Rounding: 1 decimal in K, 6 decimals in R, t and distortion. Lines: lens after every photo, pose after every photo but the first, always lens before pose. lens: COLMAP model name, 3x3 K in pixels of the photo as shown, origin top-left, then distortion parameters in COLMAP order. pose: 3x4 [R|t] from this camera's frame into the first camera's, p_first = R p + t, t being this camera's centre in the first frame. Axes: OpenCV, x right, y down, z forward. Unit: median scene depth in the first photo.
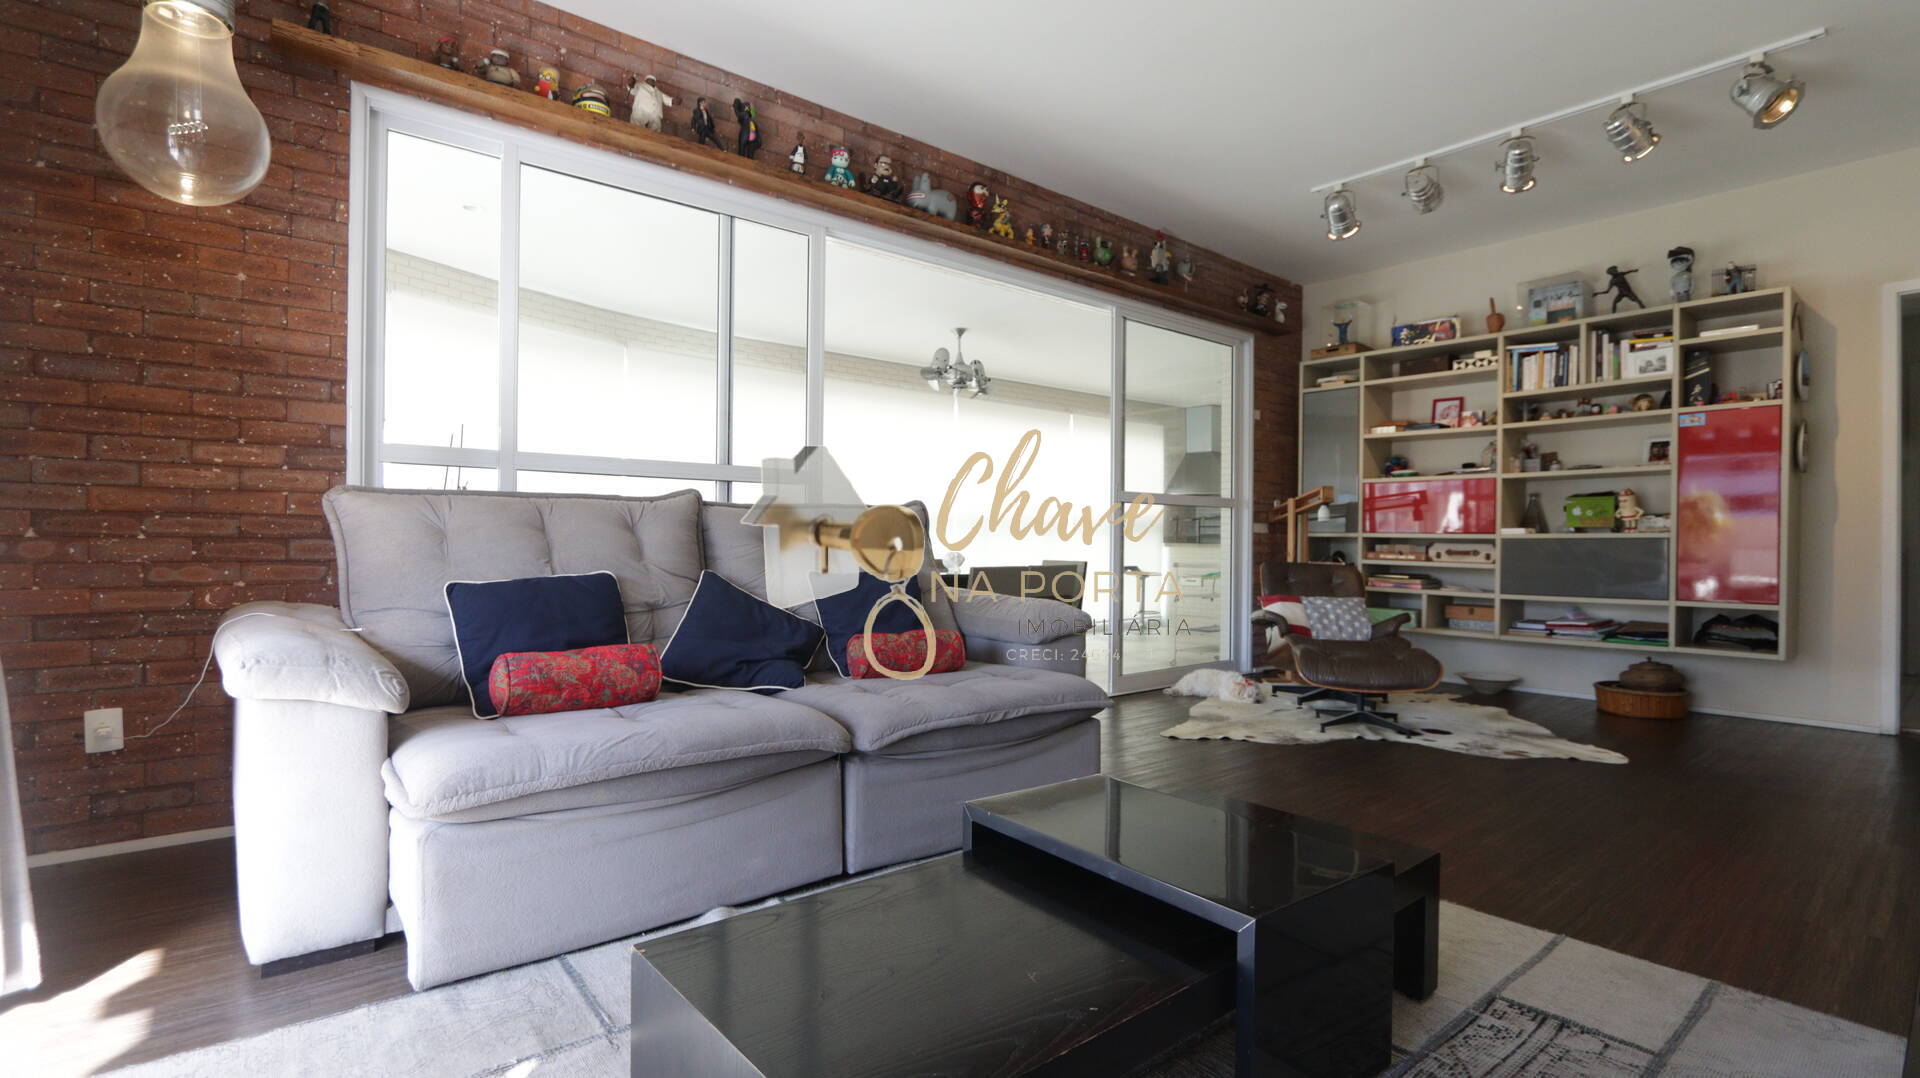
lens RADIAL K [[883.0, 0, 956.8], [0, 883.0, 537.8], [0, 0, 1]] dist [-0.015506, 0.000547]
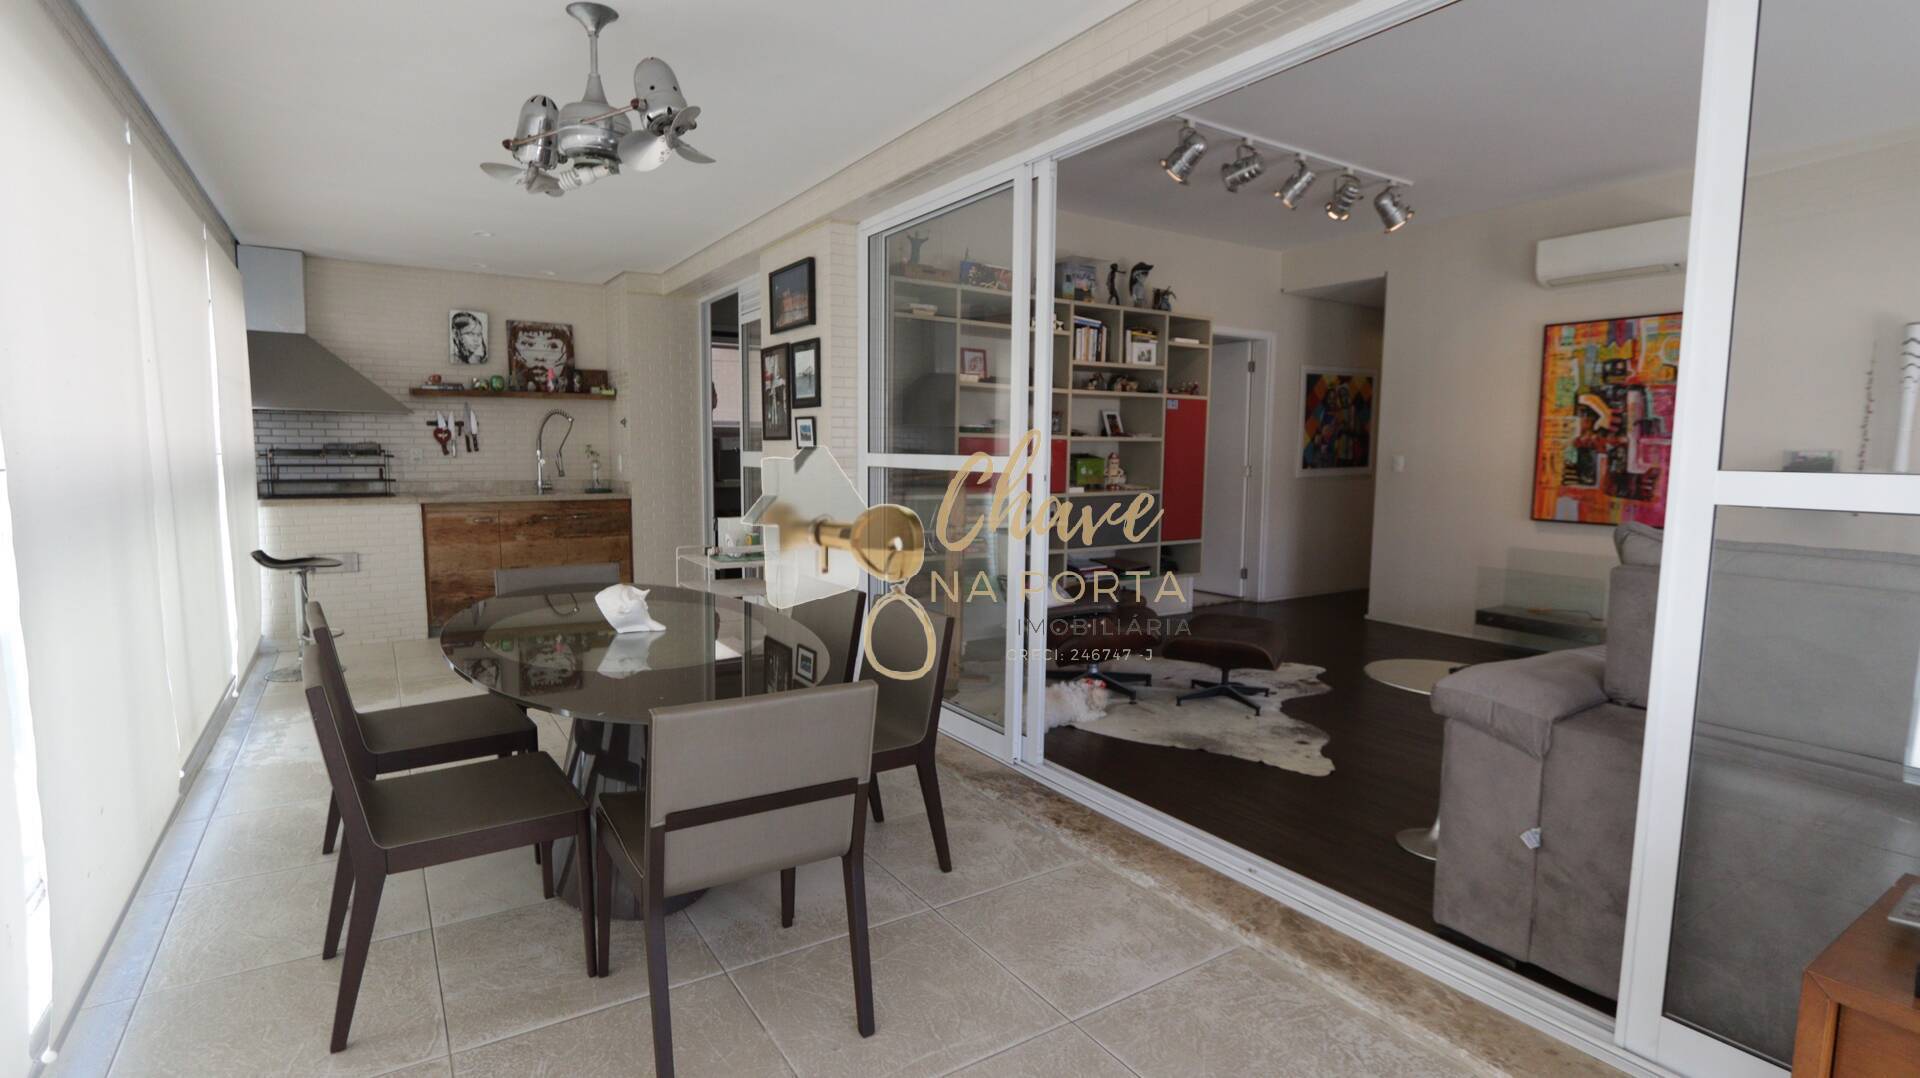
lens RADIAL K [[911.3, 0, 956.8], [0, 911.3, 546.1], [0, 0, 1]] dist [-0.019761, 0.000579]
pose [[0.120669, -0.109487, 0.986636, -0.514167], [-0.012462, 0.993654, 0.111790, -0.064227], [-0.992615, -0.025785, 0.118539, 1.029201]]
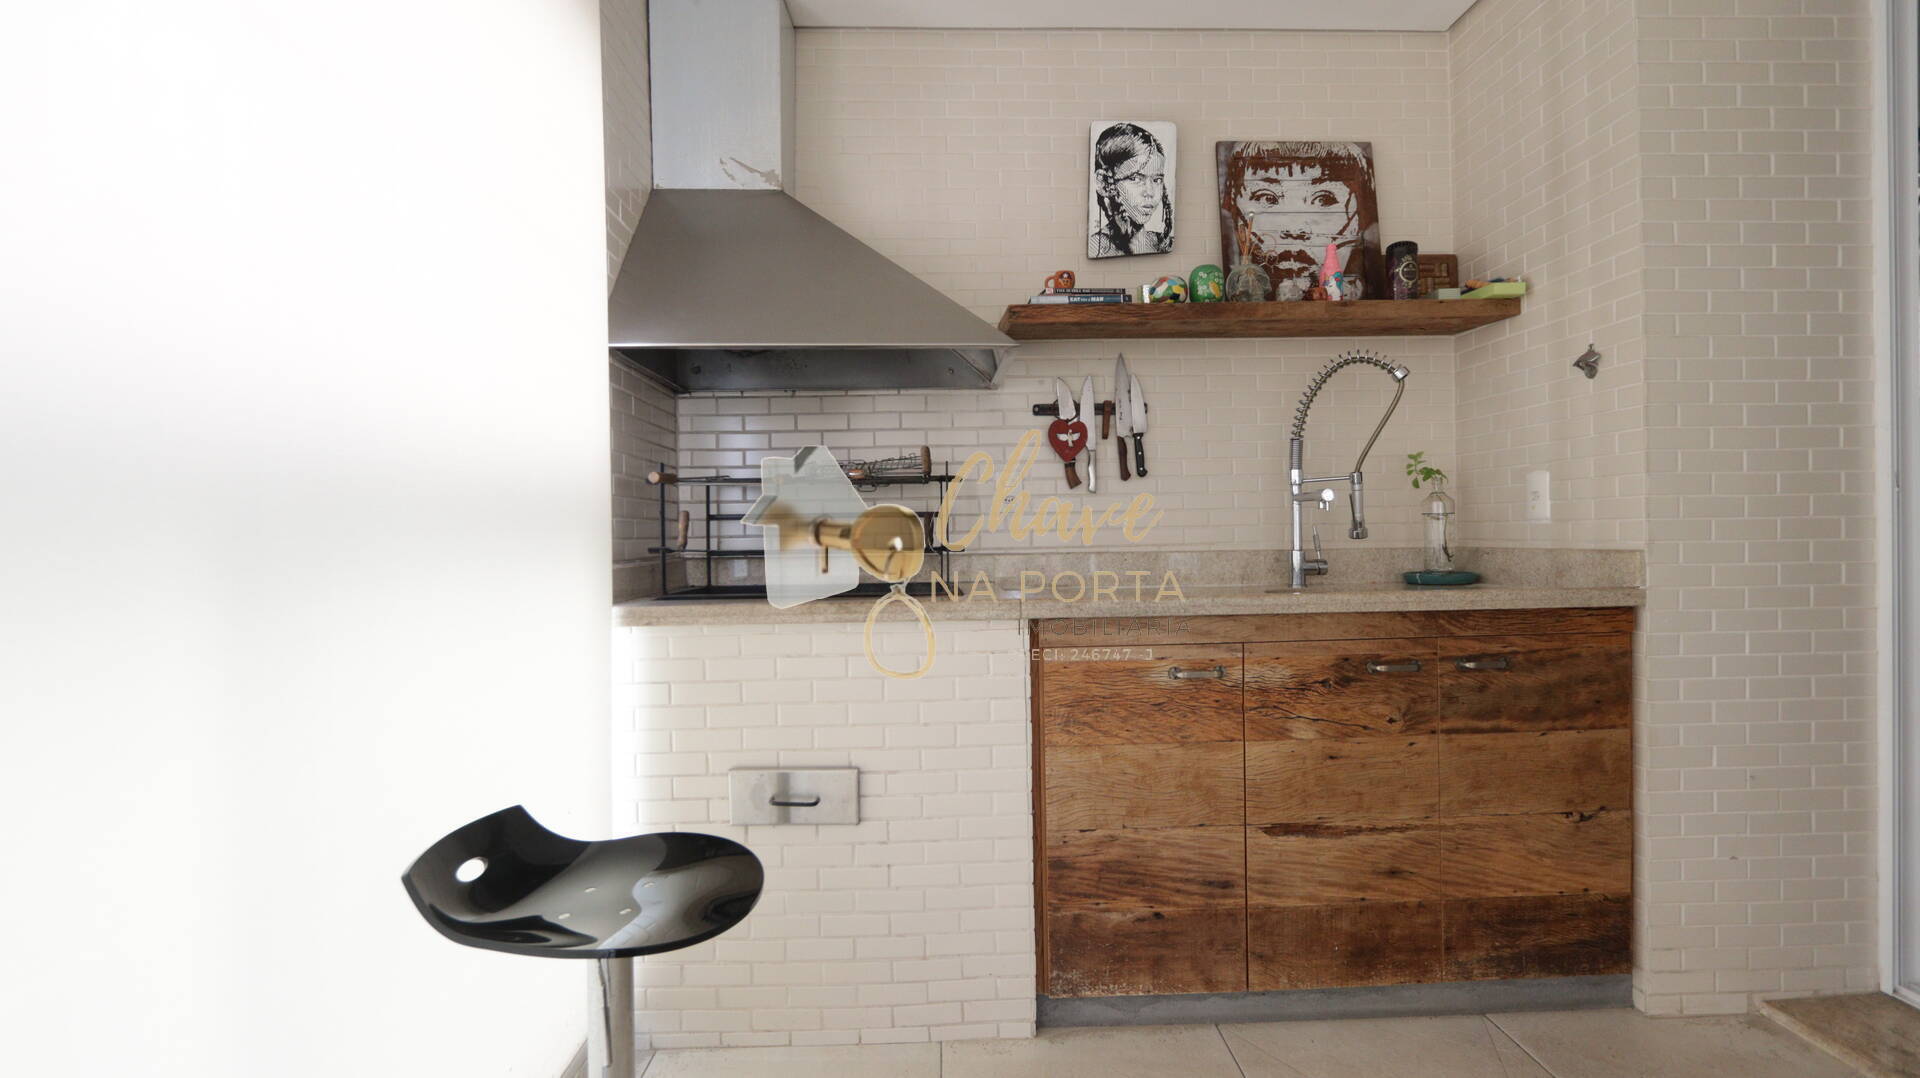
lens RADIAL K [[883.0, 0, 956.8], [0, 883.0, 537.8], [0, 0, 1]] dist [-0.015506, 0.000547]
pose [[0.624085, -0.022504, 0.781033, 0.270800], [0.017307, 0.999738, 0.014976, -0.018844], [-0.781165, 0.004171, 0.624311, 1.661840]]
